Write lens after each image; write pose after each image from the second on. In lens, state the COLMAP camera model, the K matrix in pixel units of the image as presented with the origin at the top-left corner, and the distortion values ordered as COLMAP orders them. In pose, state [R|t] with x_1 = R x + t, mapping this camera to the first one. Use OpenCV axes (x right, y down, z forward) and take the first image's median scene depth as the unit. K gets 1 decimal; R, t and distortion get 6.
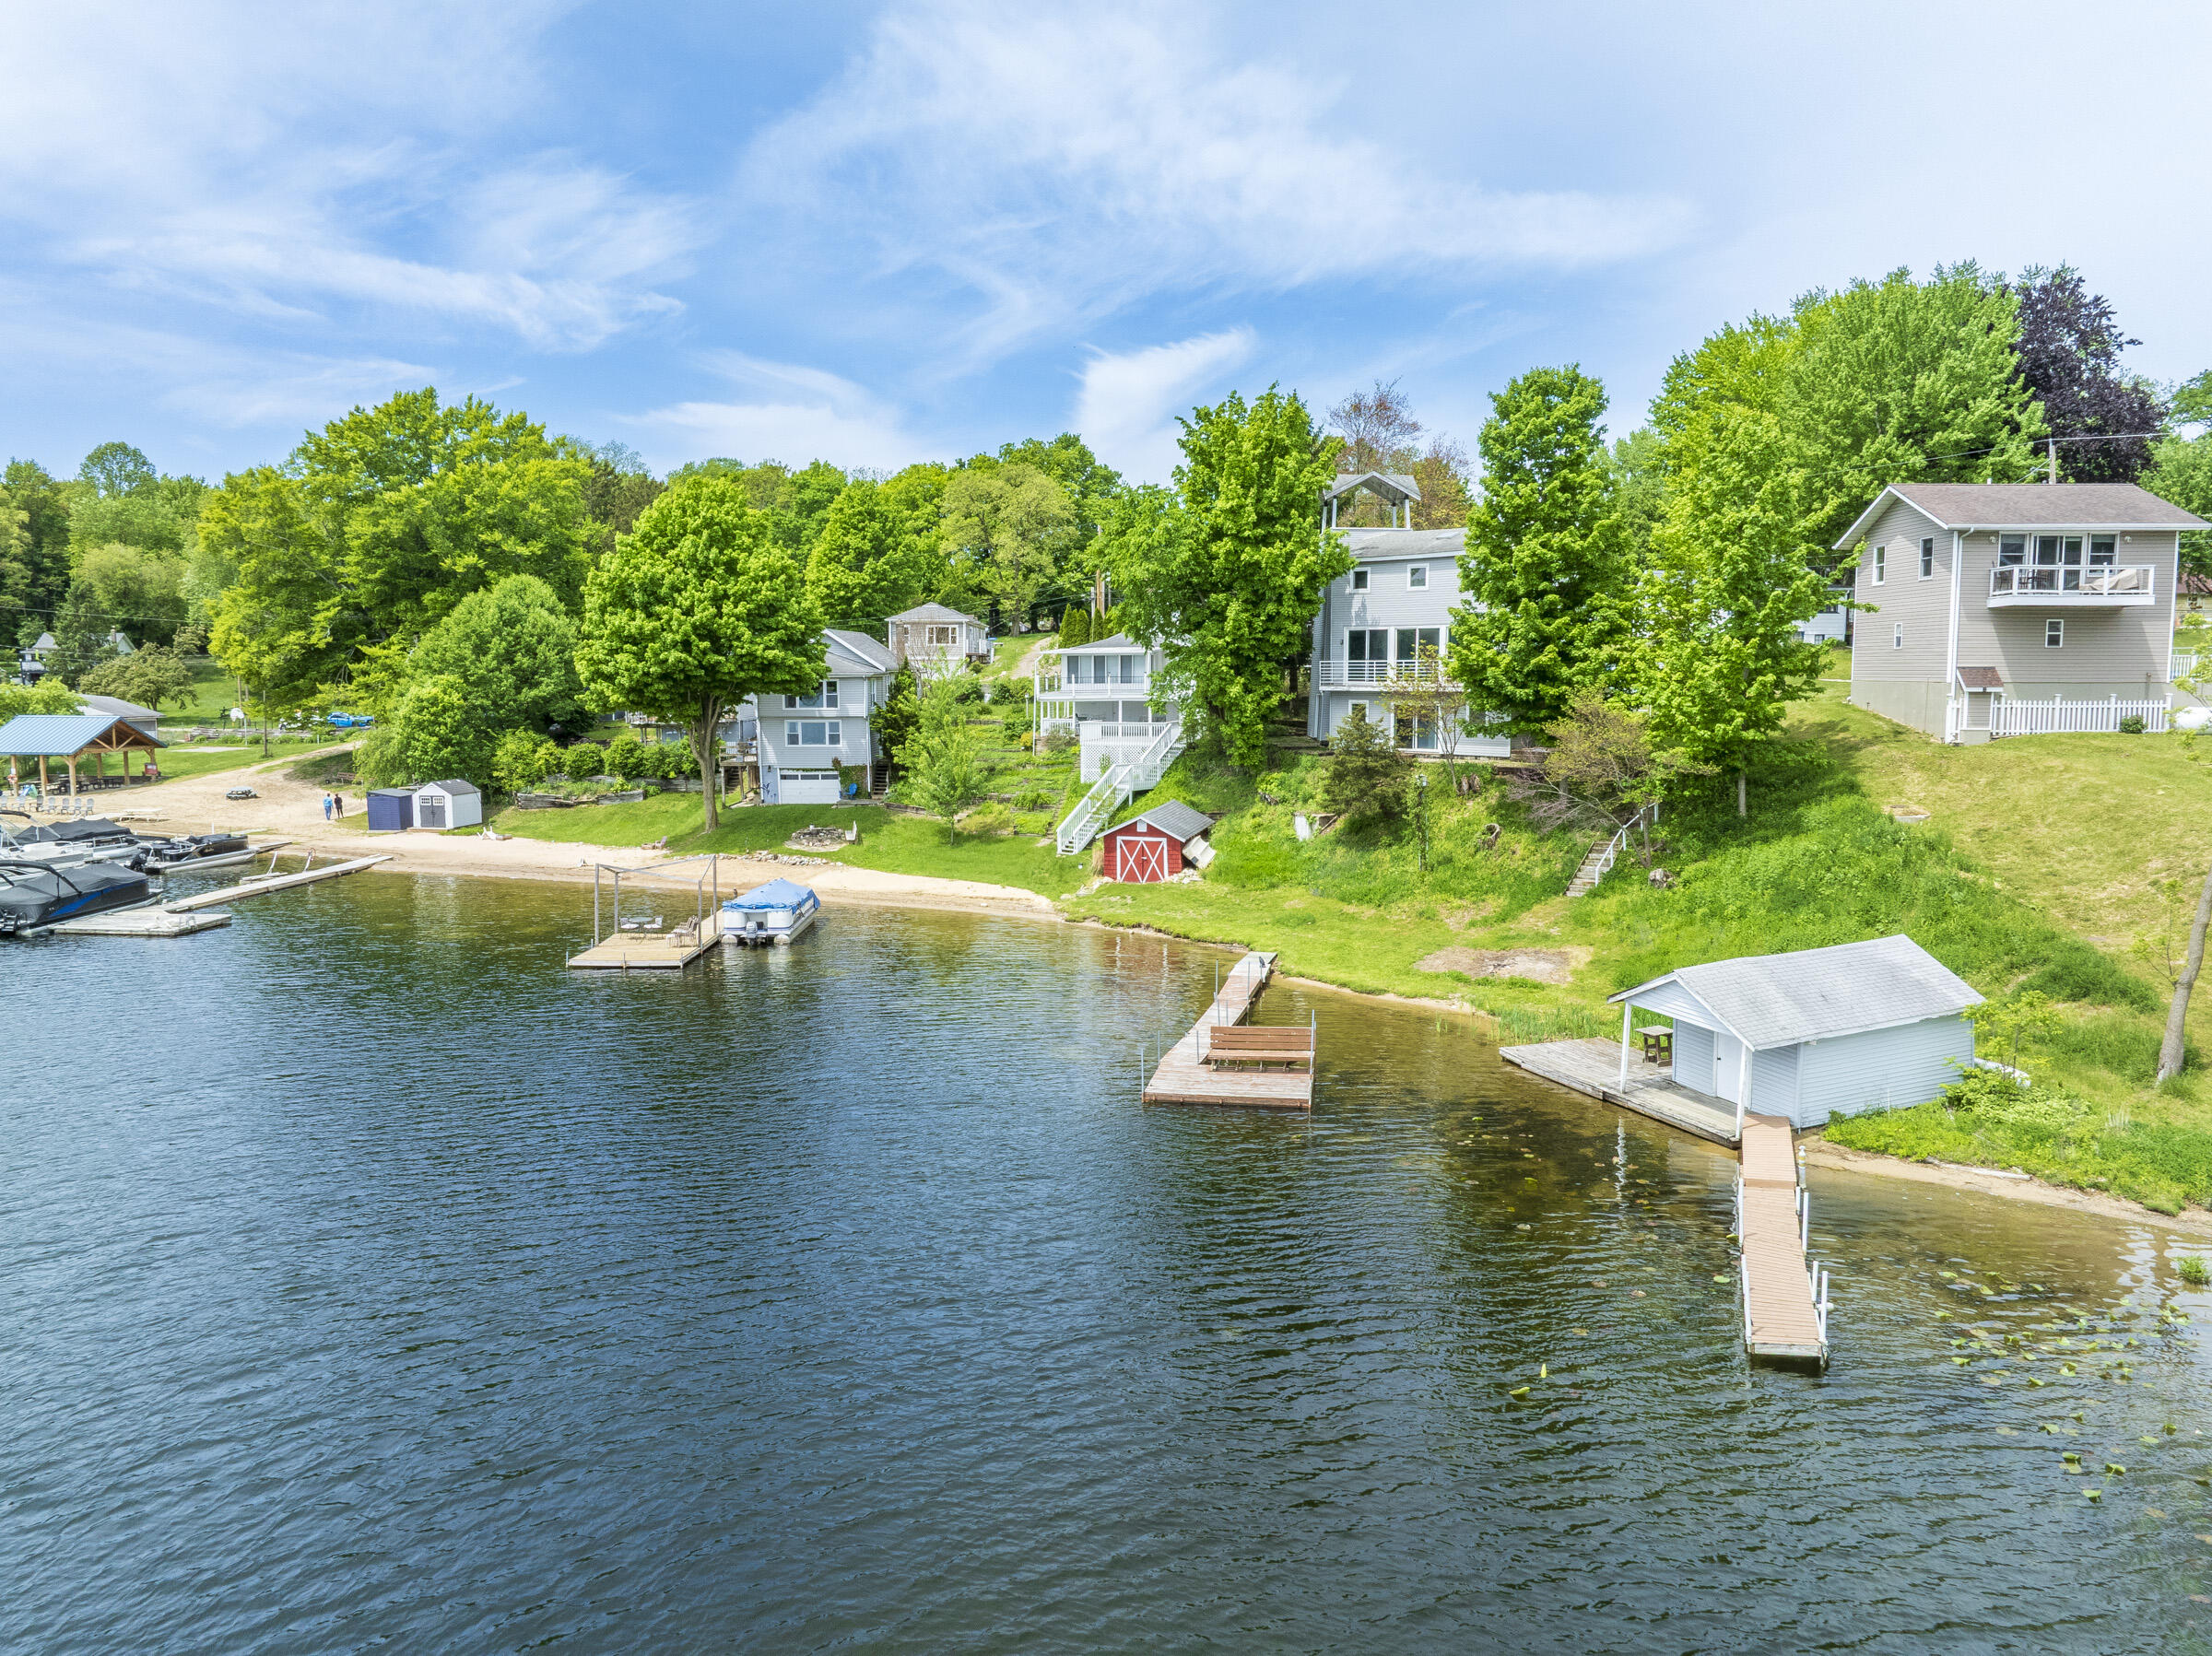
lens RADIAL K [[1553.0, 0, 1116.0], [0, 1553.0, 808.0], [0, 0, 1]] dist [-0.038878, 0.024043]
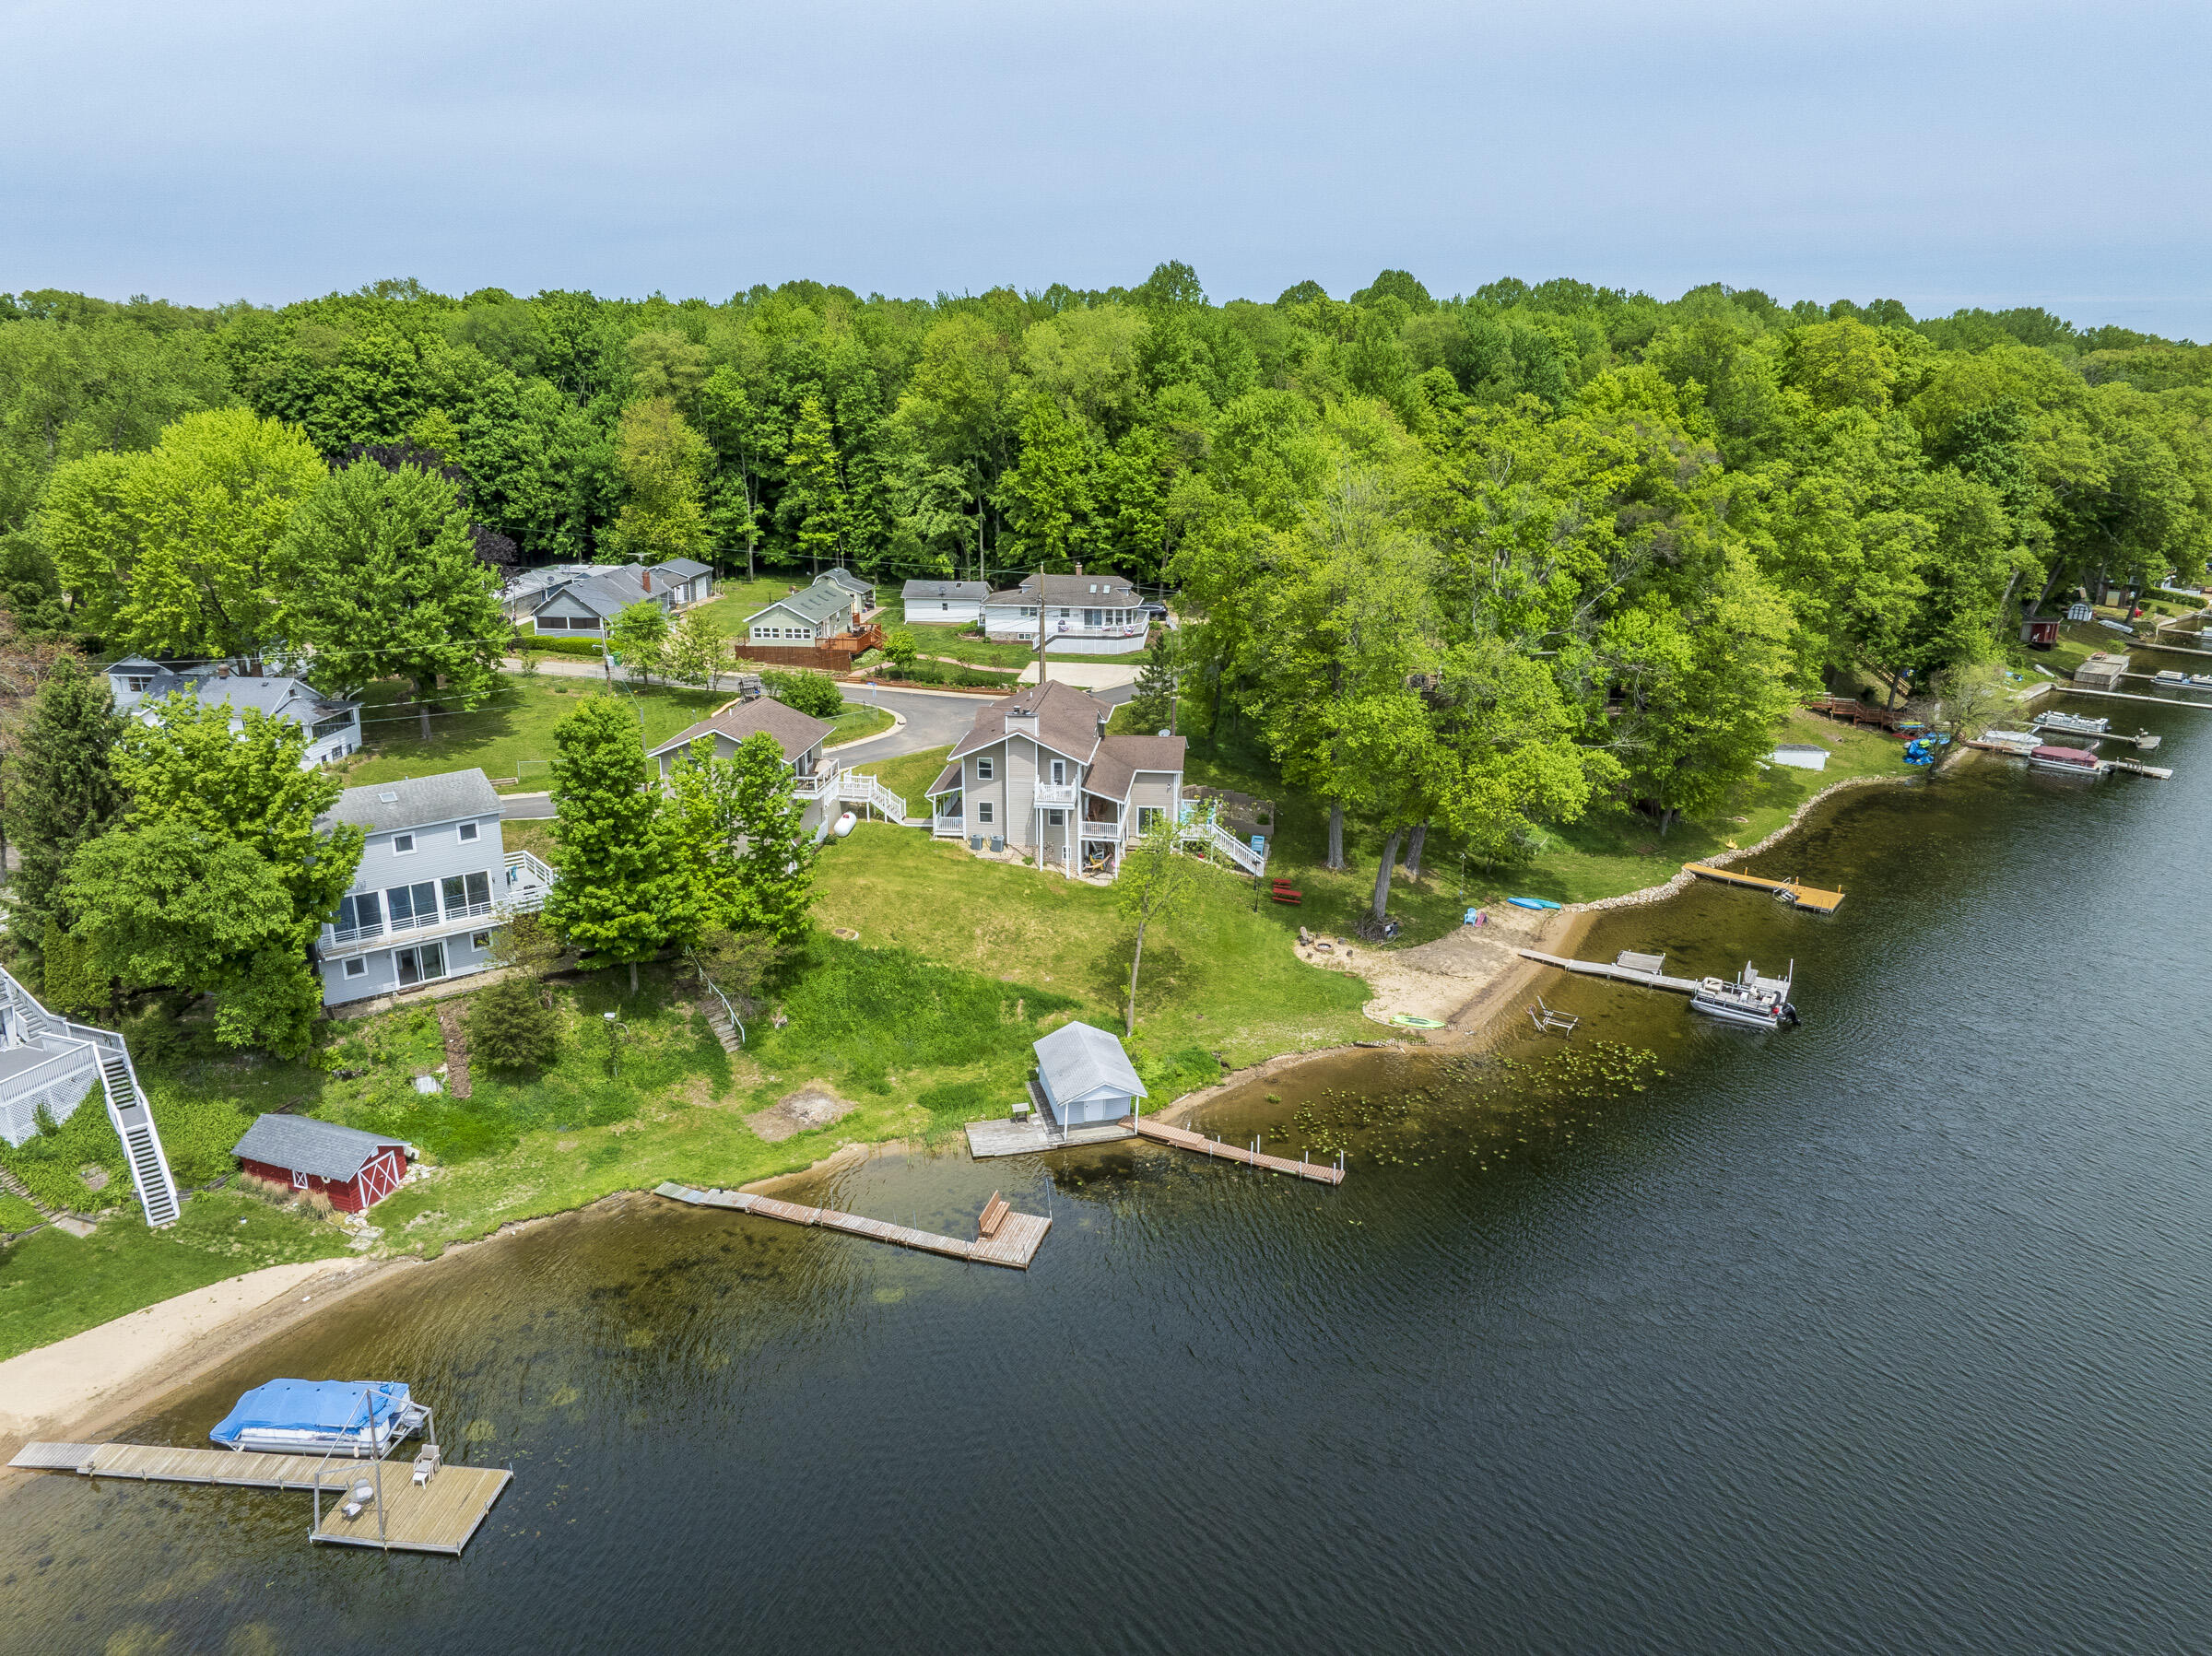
lens RADIAL K [[1553.0, 0, 1098.9], [0, 1553.0, 825.4], [0, 0, 1]] dist [-0.038878, 0.024043]
pose [[0.102895, -0.287845, 0.952133, -0.811314], [0.078959, 0.956557, 0.280649, -0.426897], [-0.991553, 0.046302, 0.121153, 0.330064]]
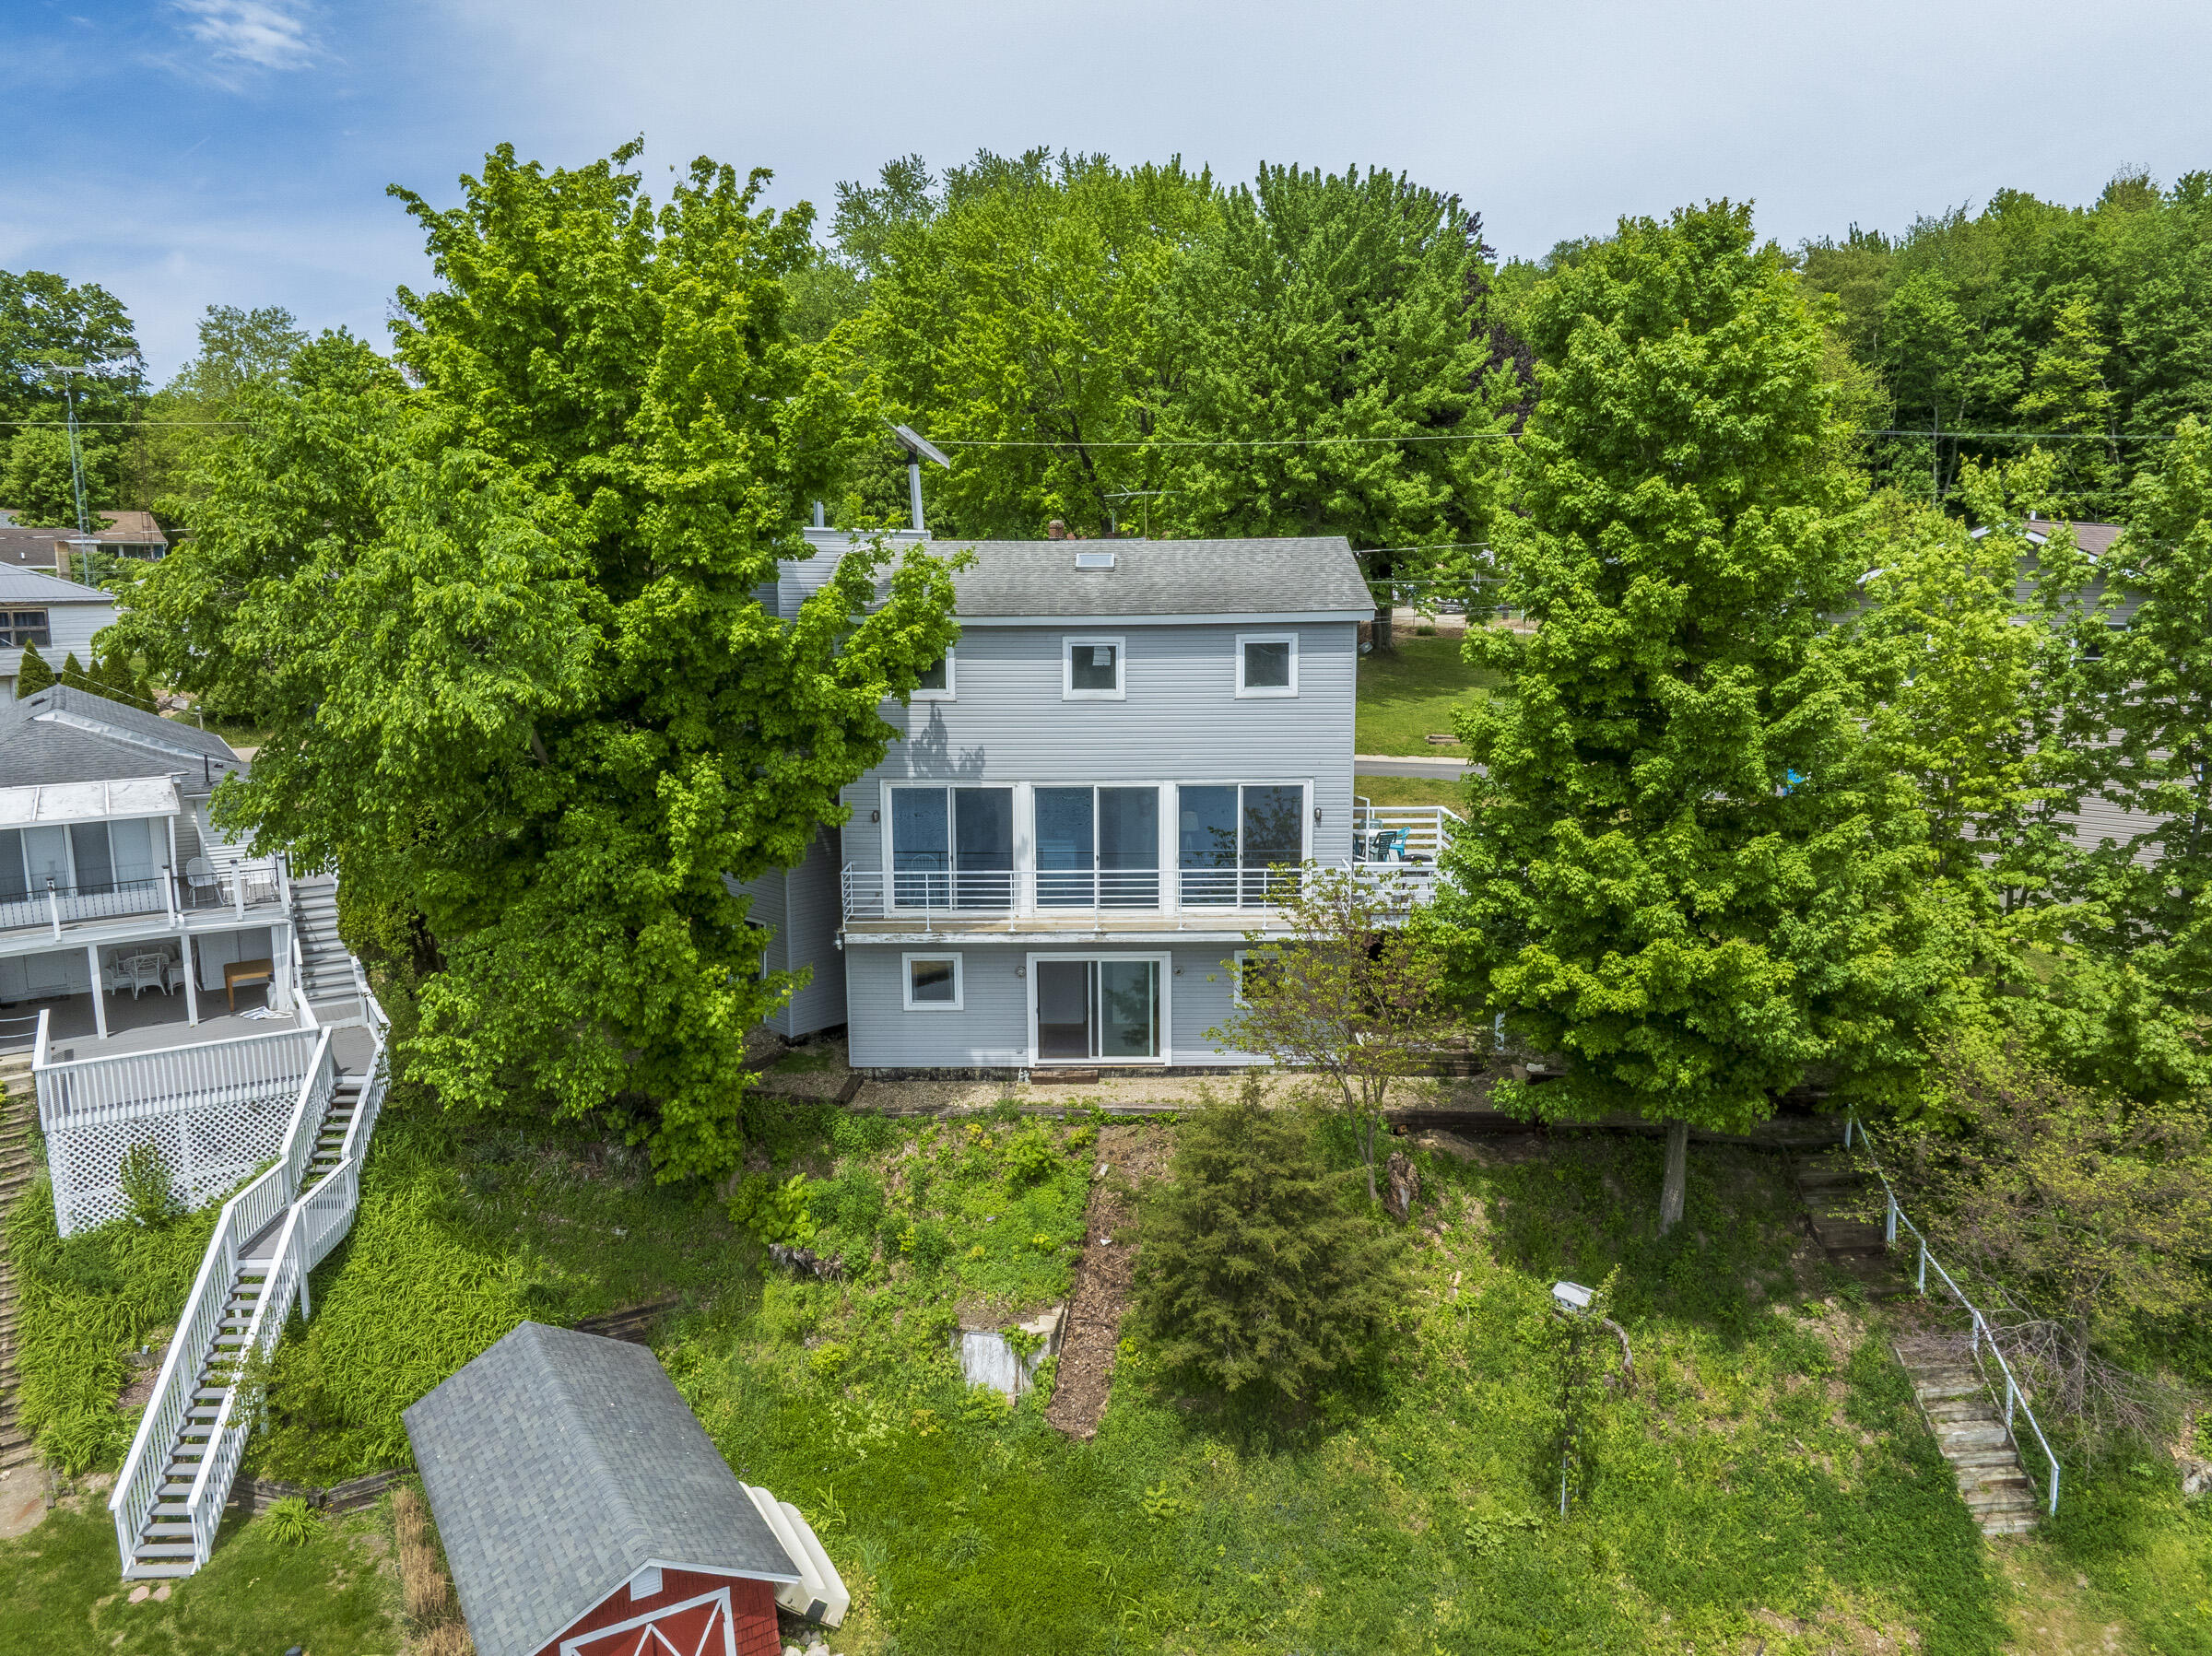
lens RADIAL K [[1553.0, 0, 1105.4], [0, 1553.0, 824.5], [0, 0, 1]] dist [-0.038878, 0.024043]
pose [[0.693330, -0.121966, 0.710224, -0.105005], [0.066592, 0.992200, 0.105381, -0.145254], [-0.717537, -0.025769, 0.696044, 0.672311]]
